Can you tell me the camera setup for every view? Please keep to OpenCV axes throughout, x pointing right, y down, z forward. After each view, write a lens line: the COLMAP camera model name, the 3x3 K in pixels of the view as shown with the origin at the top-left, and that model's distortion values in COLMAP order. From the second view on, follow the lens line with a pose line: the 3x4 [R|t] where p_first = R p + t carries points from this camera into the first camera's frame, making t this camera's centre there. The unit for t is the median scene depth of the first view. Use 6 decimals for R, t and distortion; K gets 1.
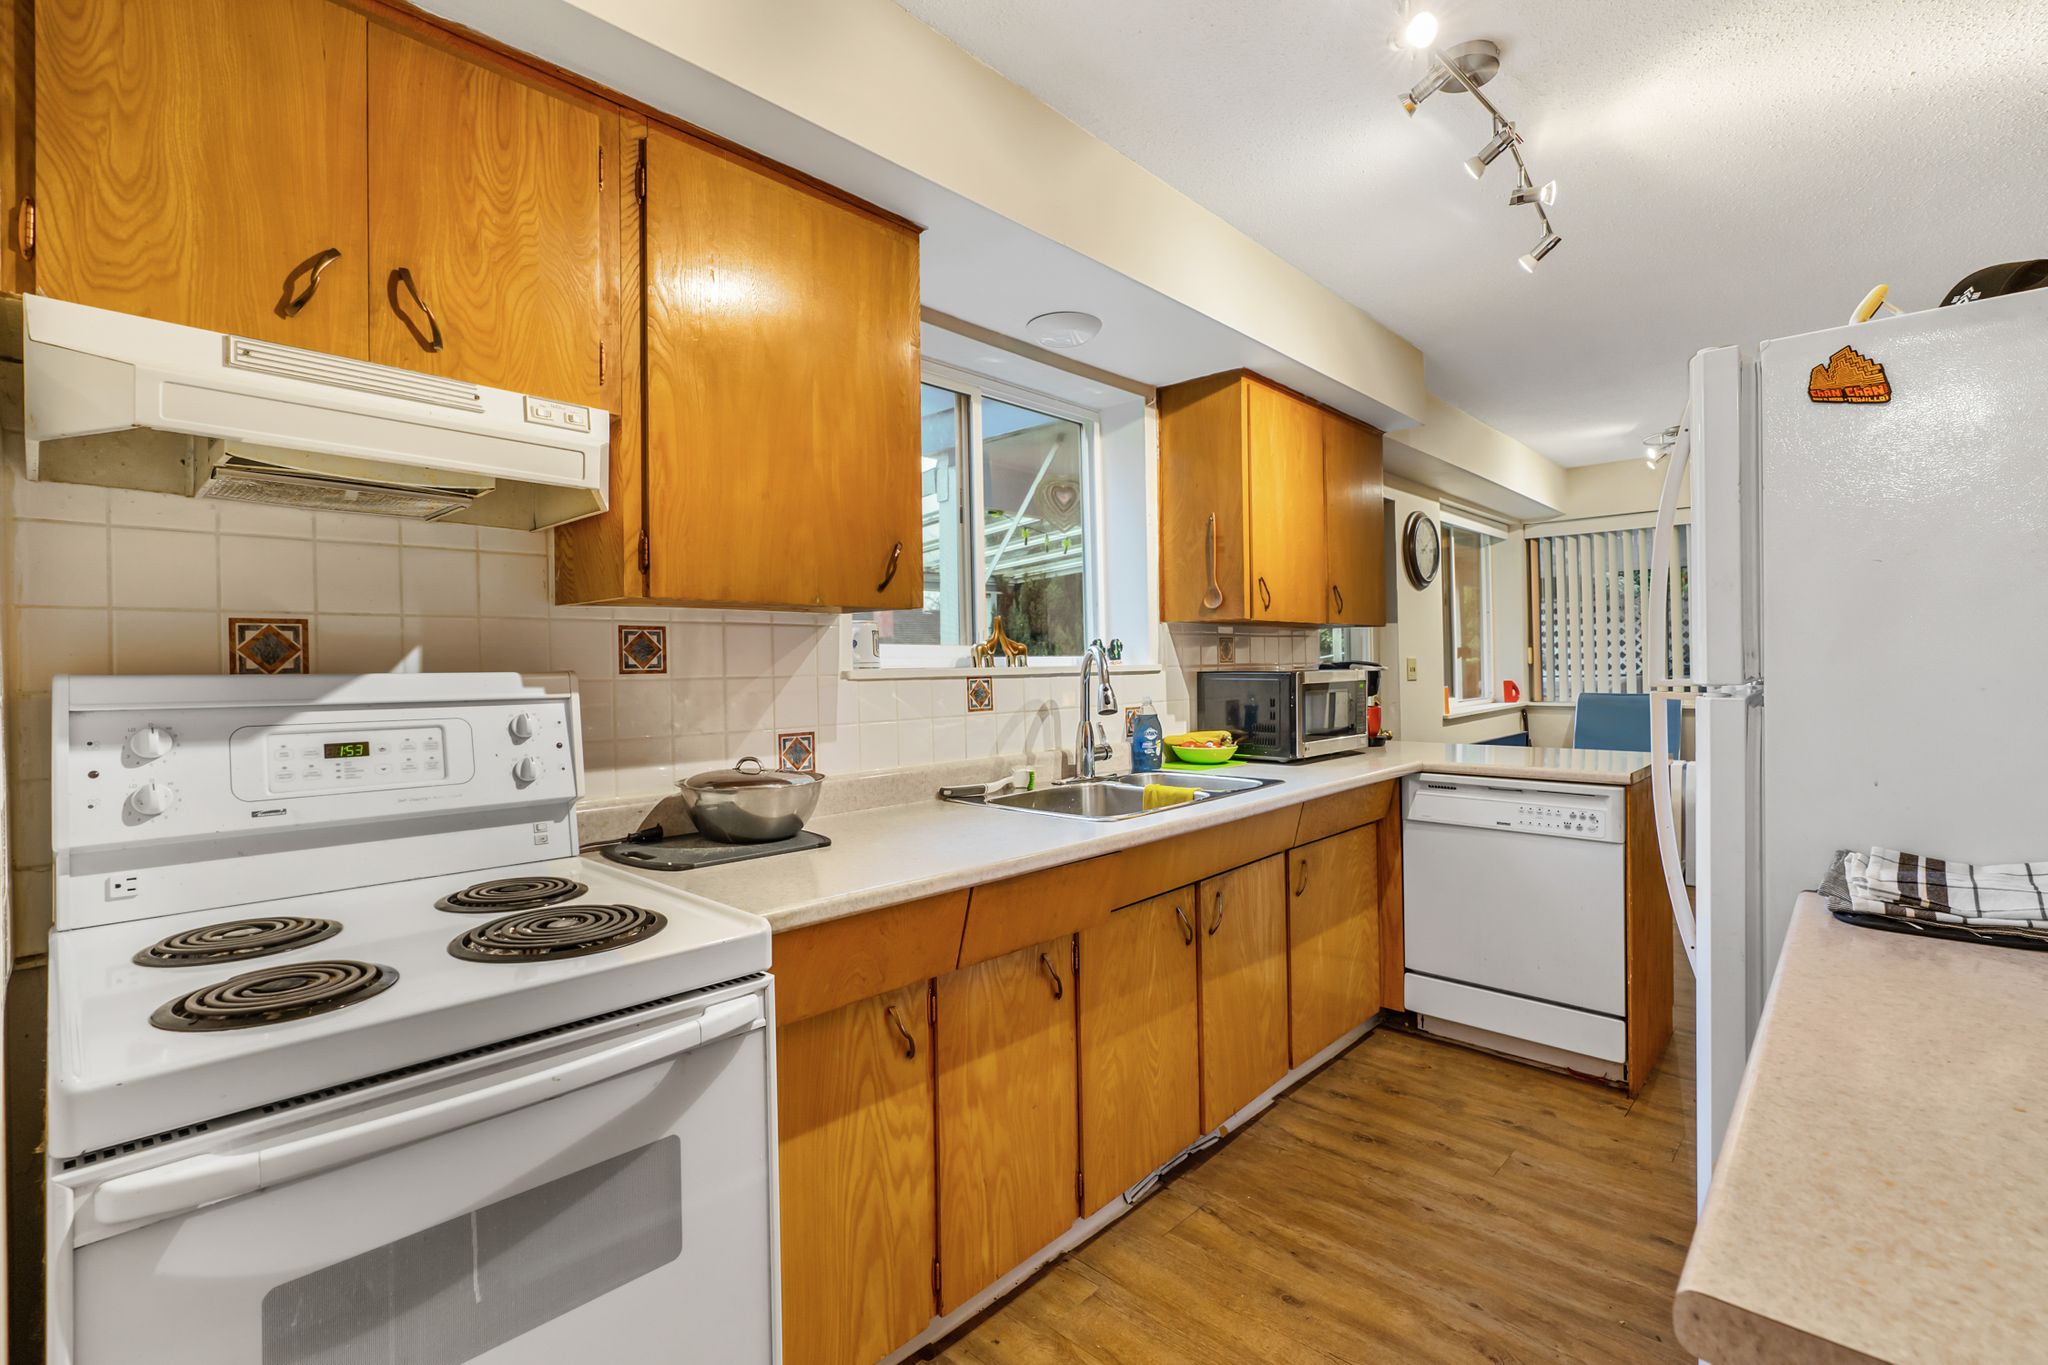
lens RADIAL K [[918.0, 0, 1031.1], [0, 918.0, 663.4], [0, 0, 1]] dist [-0.005902, 0.002532]
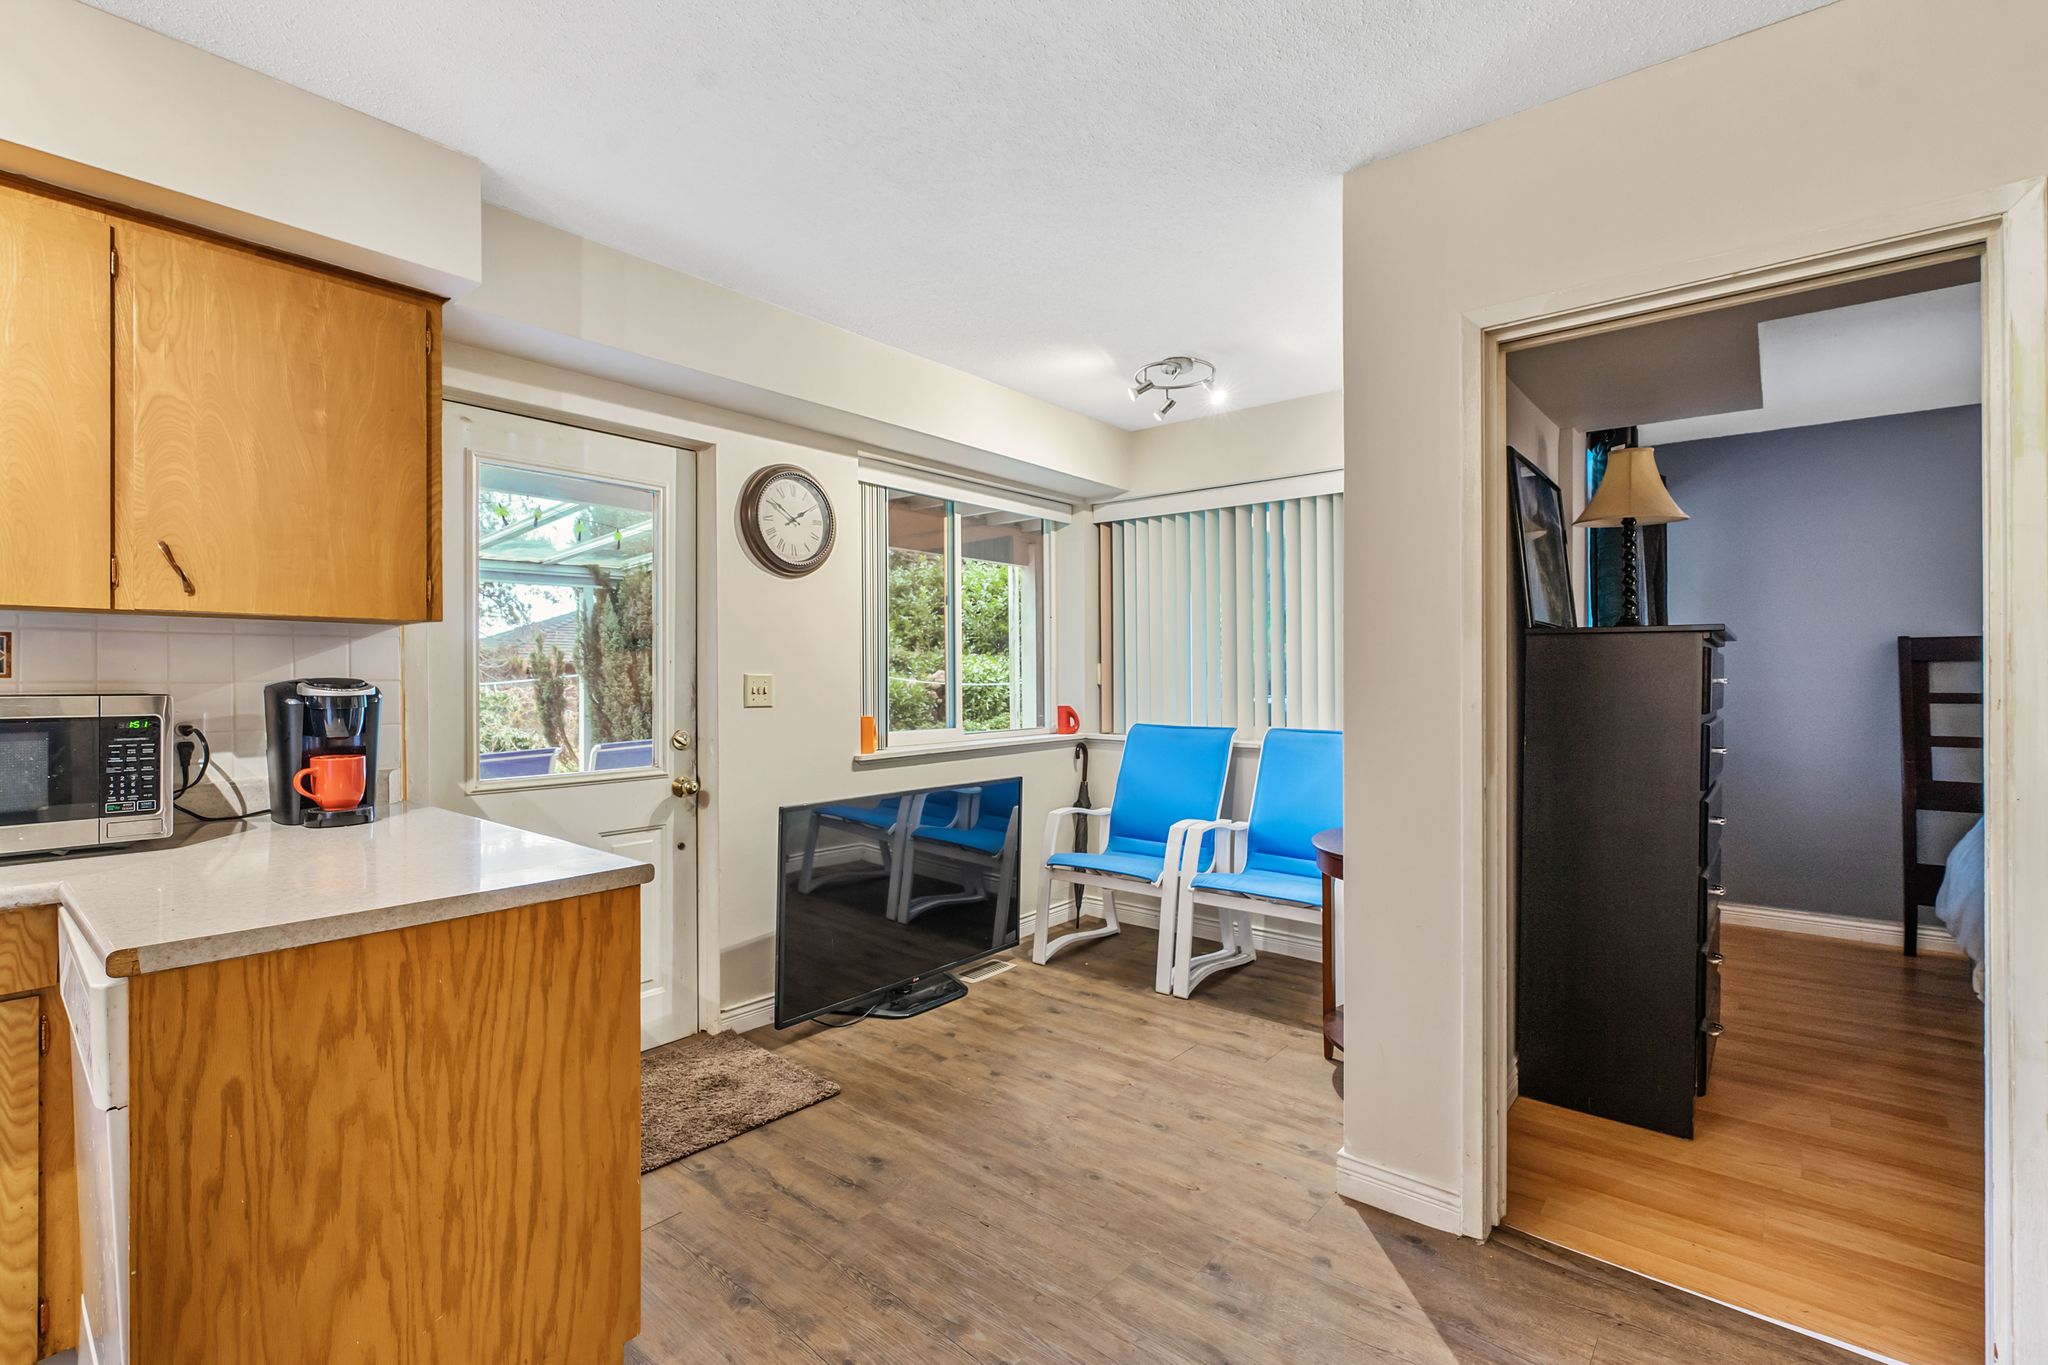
lens RADIAL K [[918.0, 0, 1020.6], [0, 918.0, 679.9], [0, 0, 1]] dist [-0.005902, 0.002532]
pose [[0.994414, 0.006186, 0.105366, 0.777562], [-0.007367, 0.999914, 0.010821, -0.021553], [-0.105290, -0.011537, 0.994375, 0.454319]]
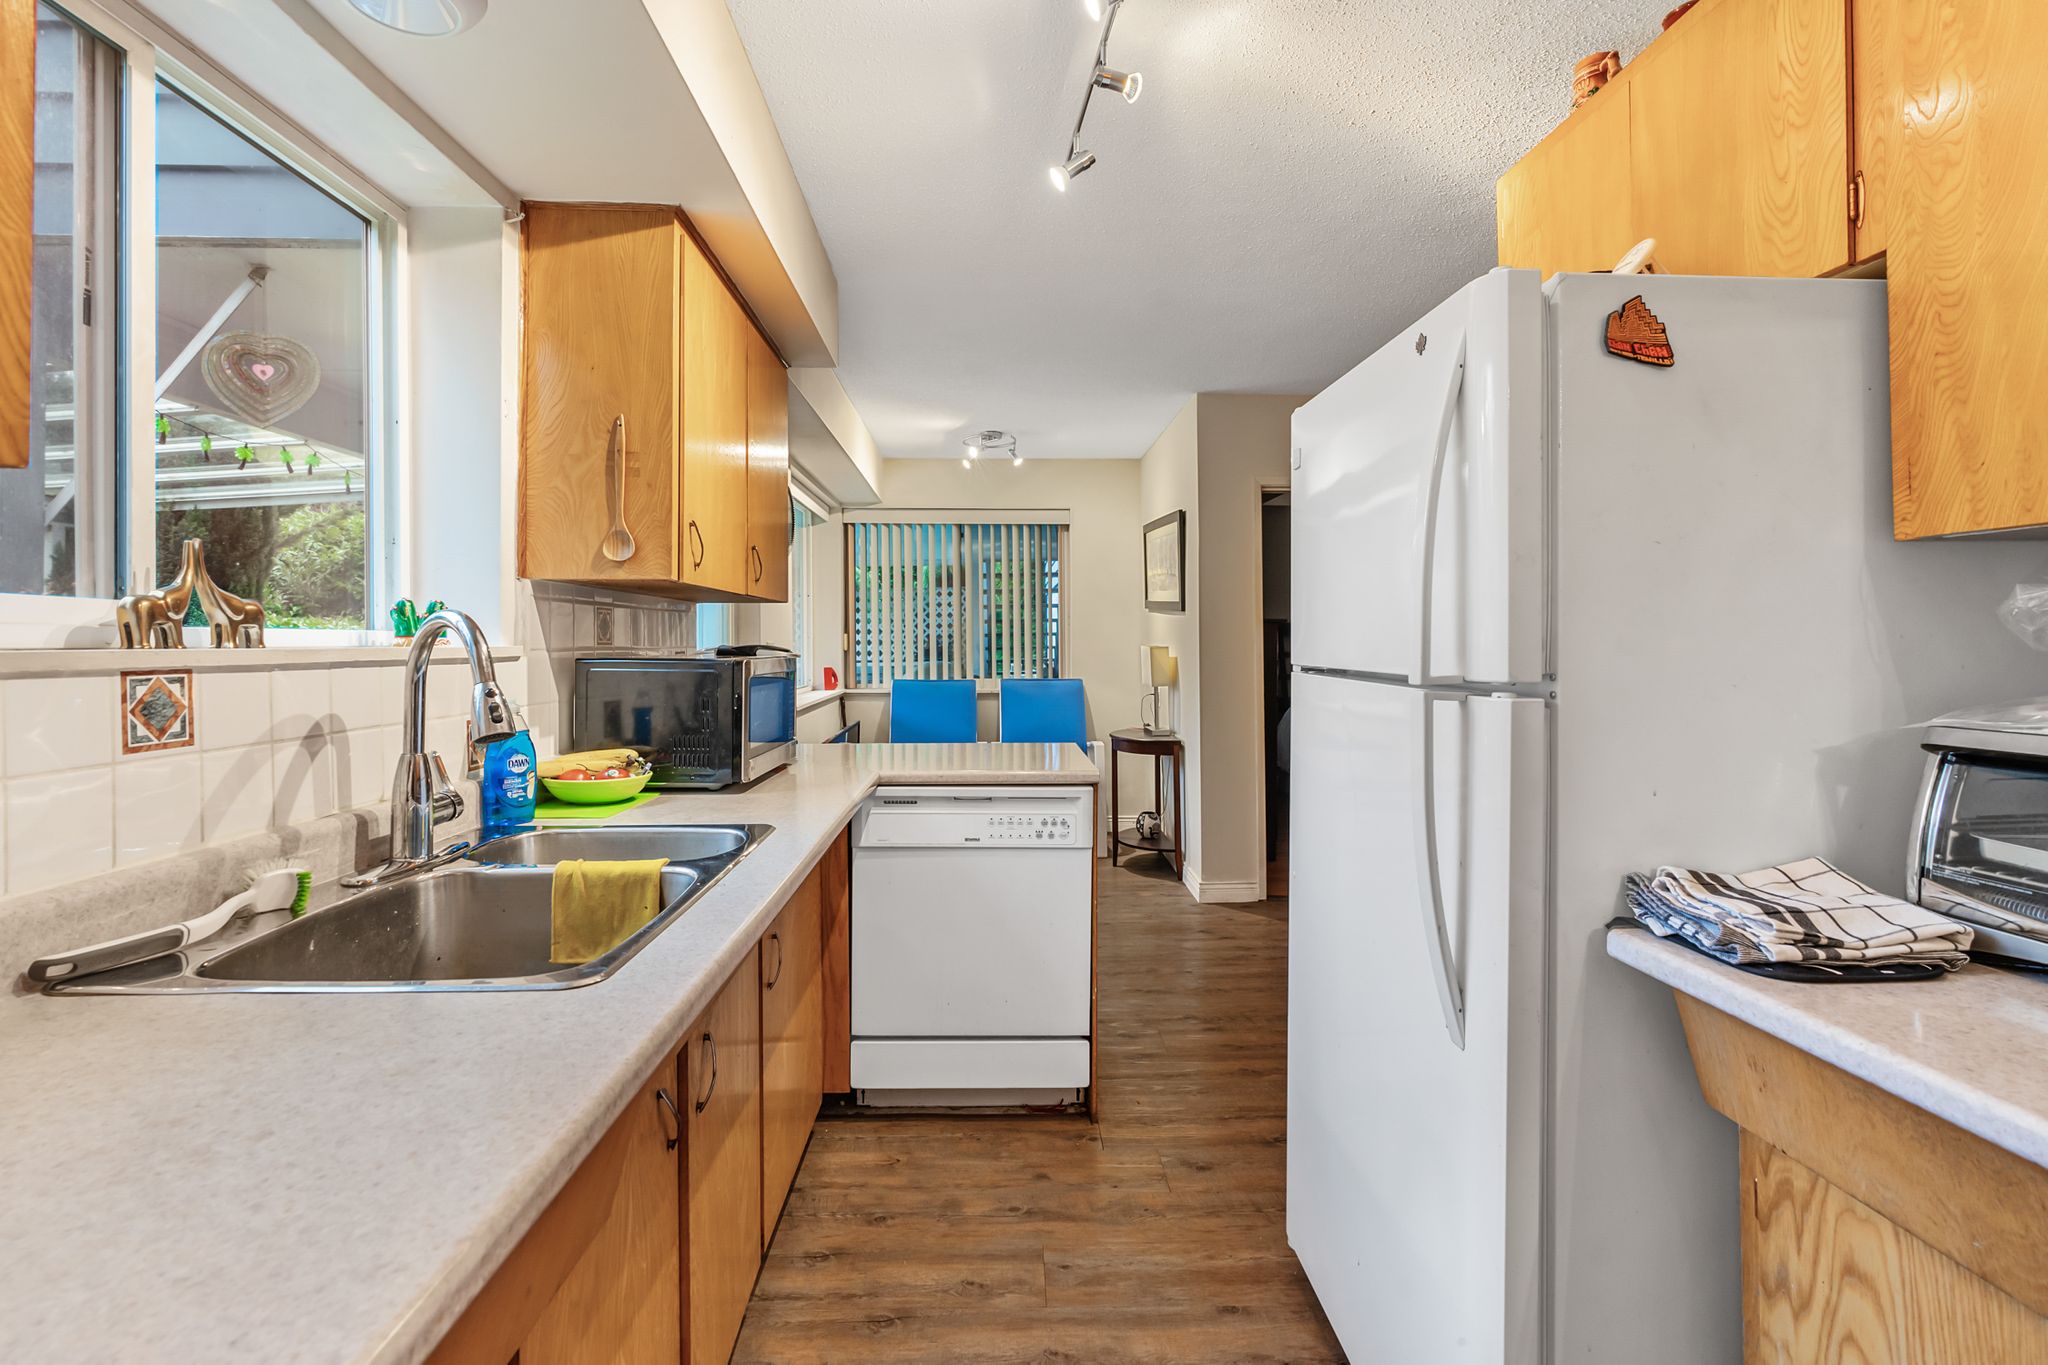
lens RADIAL K [[918.0, 0, 993.8], [0, 918.0, 633.3], [0, 0, 1]] dist [-0.005902, 0.002532]
pose [[0.709646, 0.022856, 0.704187, -0.071856], [-0.012041, 0.999721, -0.020313, 0.001009], [-0.704455, 0.005936, 0.709724, 0.370781]]
